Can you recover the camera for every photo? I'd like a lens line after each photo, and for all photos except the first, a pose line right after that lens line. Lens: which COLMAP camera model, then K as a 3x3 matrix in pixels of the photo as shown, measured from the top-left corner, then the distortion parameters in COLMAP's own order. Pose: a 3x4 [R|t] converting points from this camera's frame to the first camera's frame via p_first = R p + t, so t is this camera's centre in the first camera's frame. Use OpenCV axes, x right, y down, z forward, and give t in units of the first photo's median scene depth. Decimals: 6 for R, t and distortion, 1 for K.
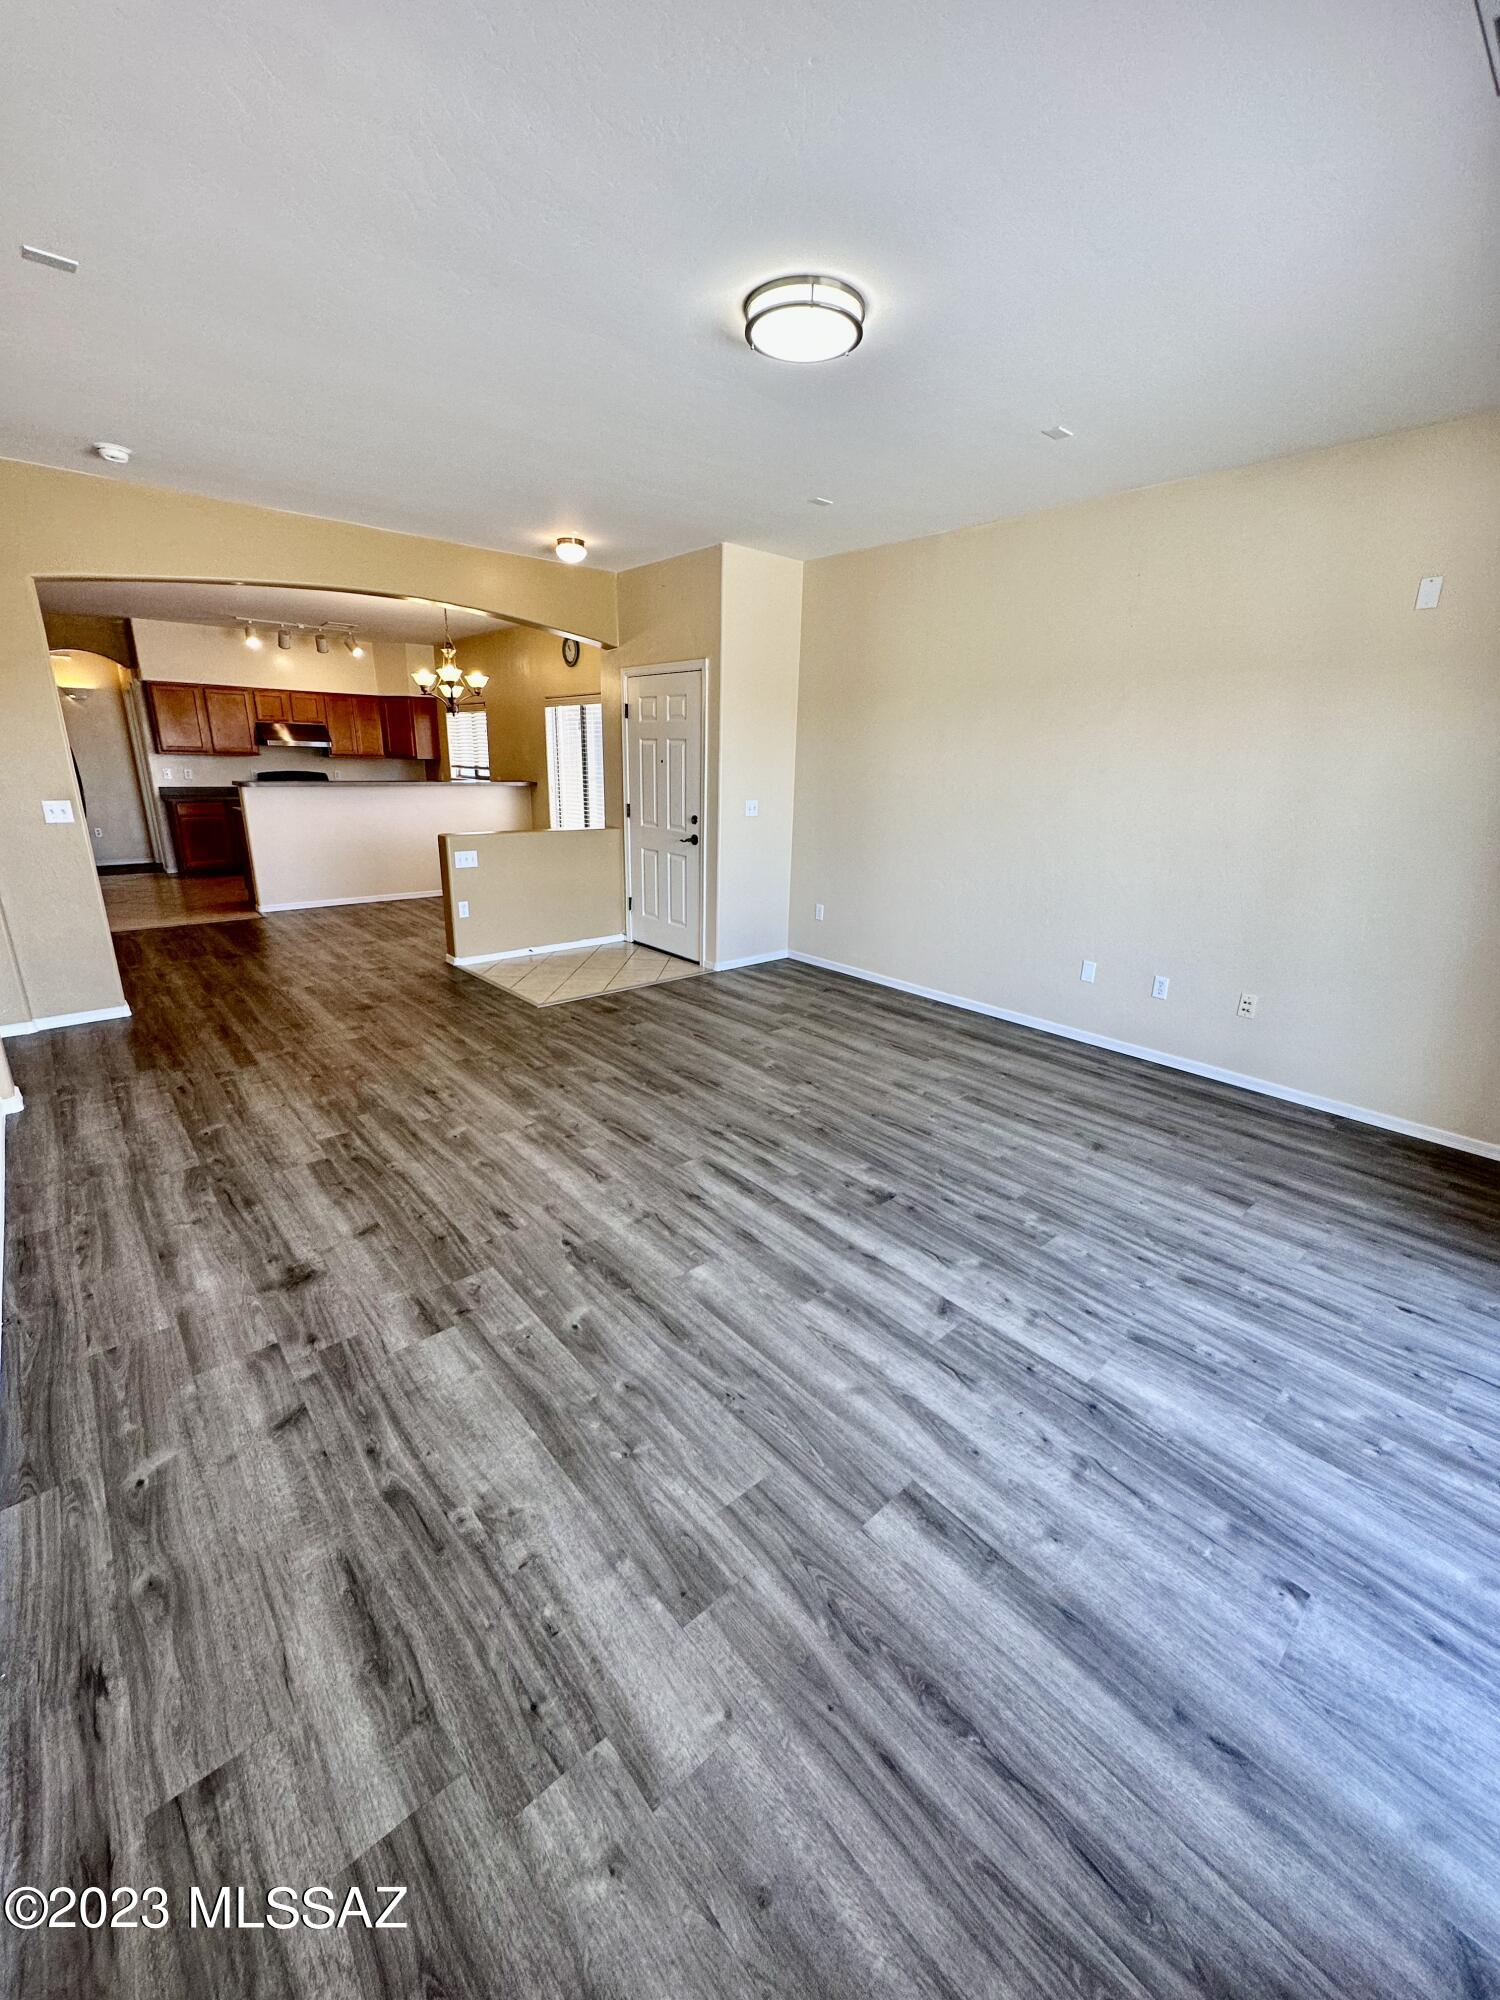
lens RADIAL K [[799.3, 0, 747.9], [0, 799.3, 997.7], [0, 0, 1]] dist [-0.002939, 0.001044]
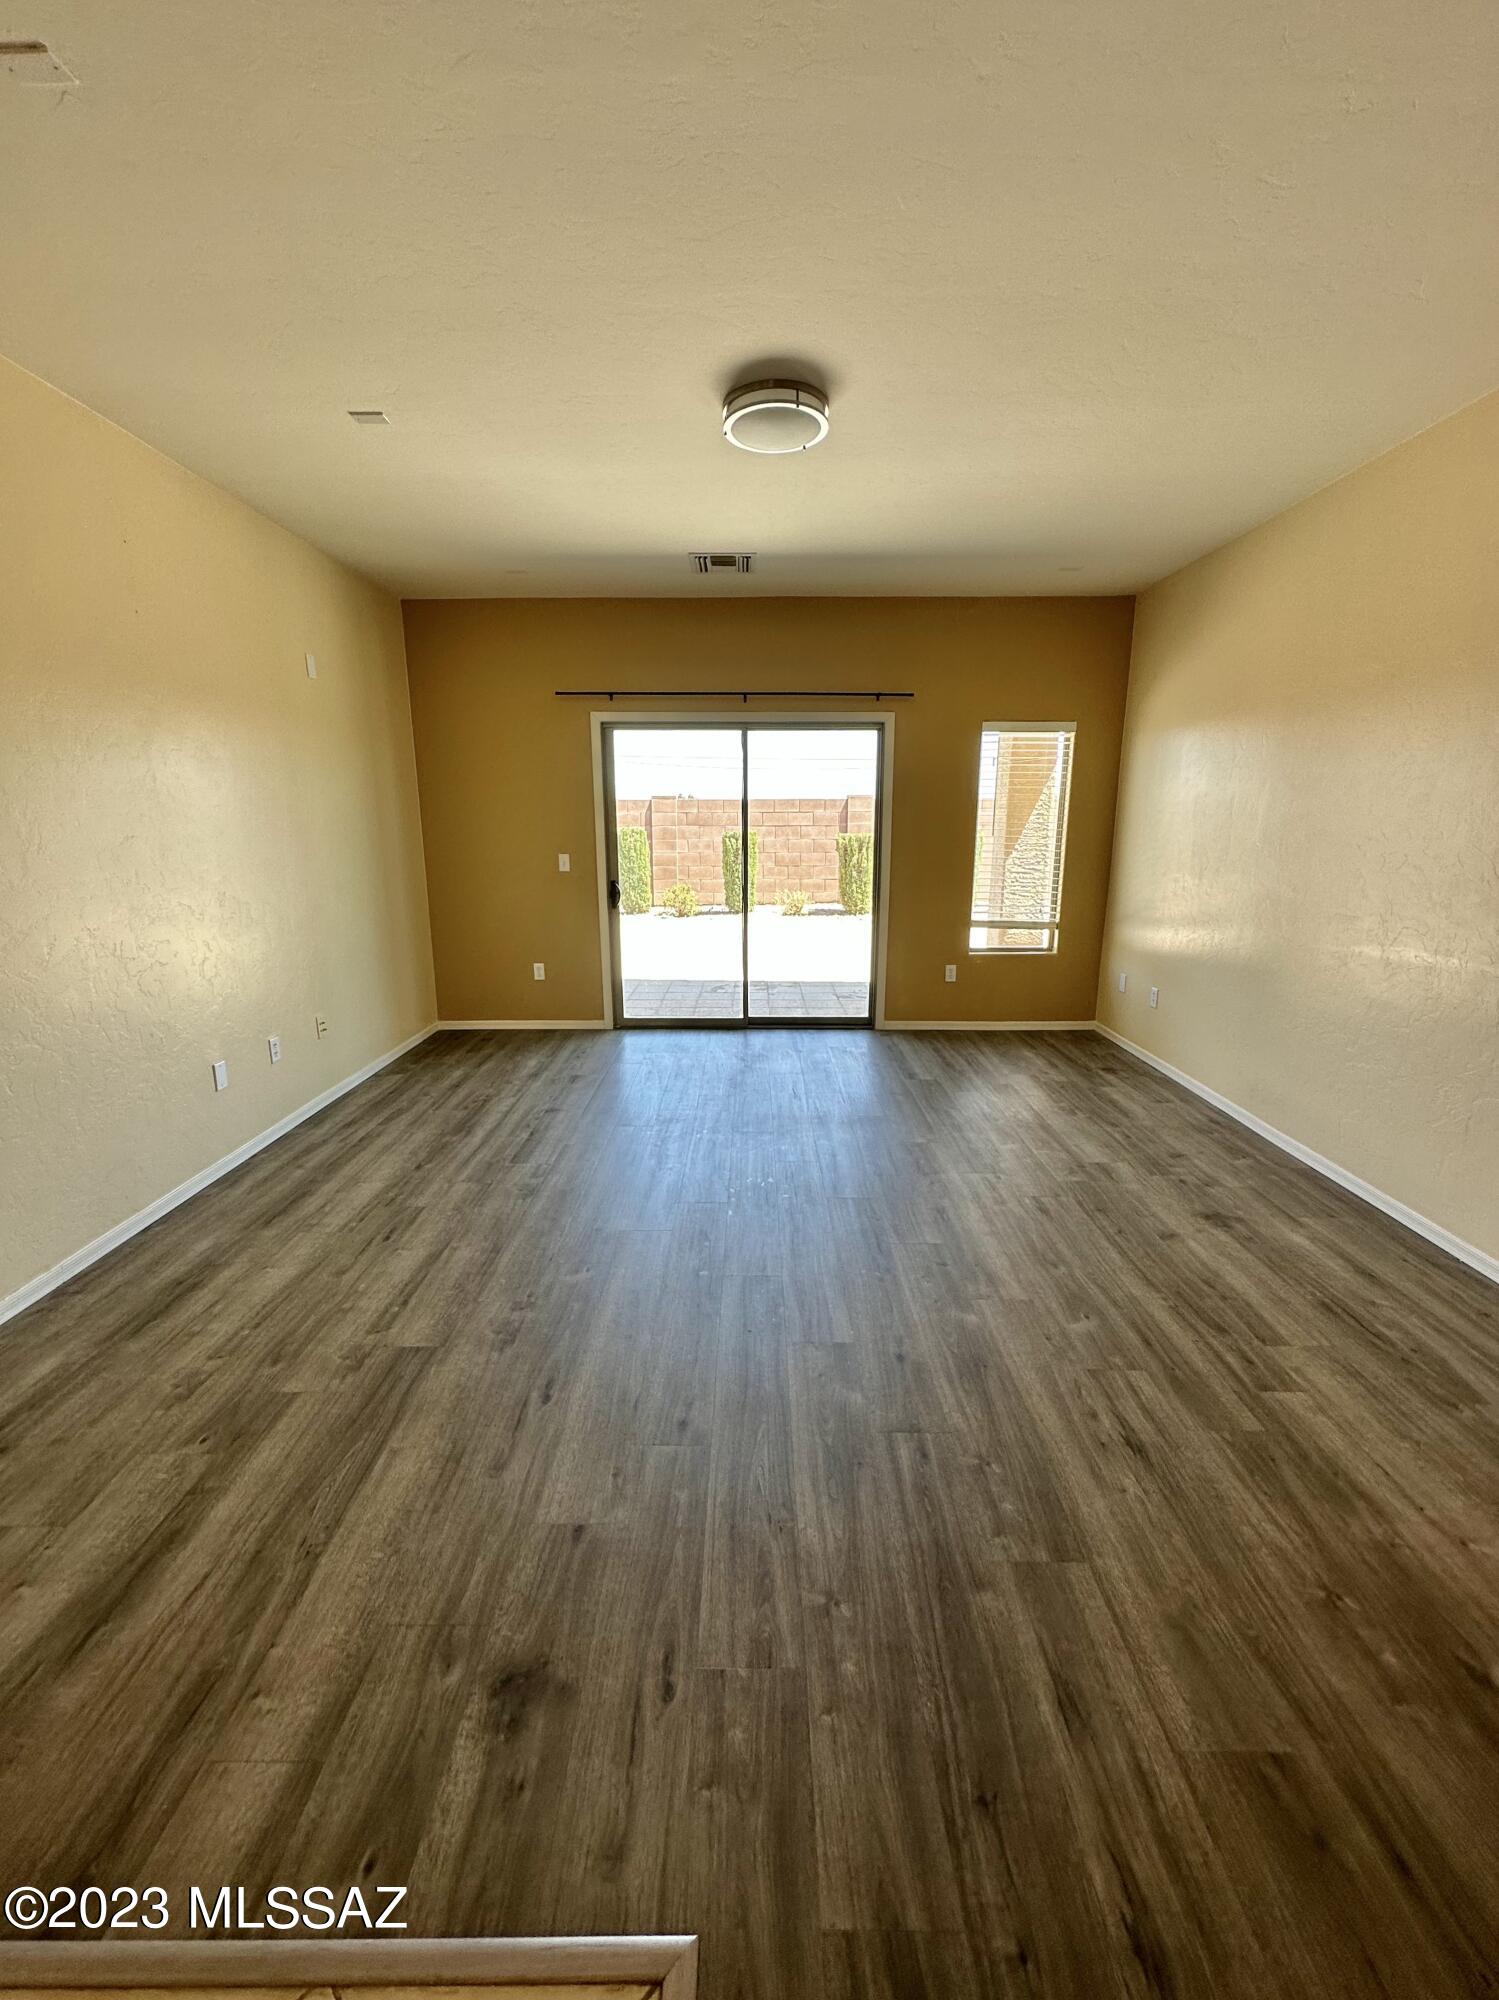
lens RADIAL K [[799.3, 0, 747.4], [0, 799.3, 997.7], [0, 0, 1]] dist [-0.002939, 0.001044]
pose [[-0.746360, -0.167629, 0.644086, -0.539835], [0.178599, 0.881820, 0.436459, -0.442434], [-0.641131, 0.440789, -0.628217, 1.484167]]
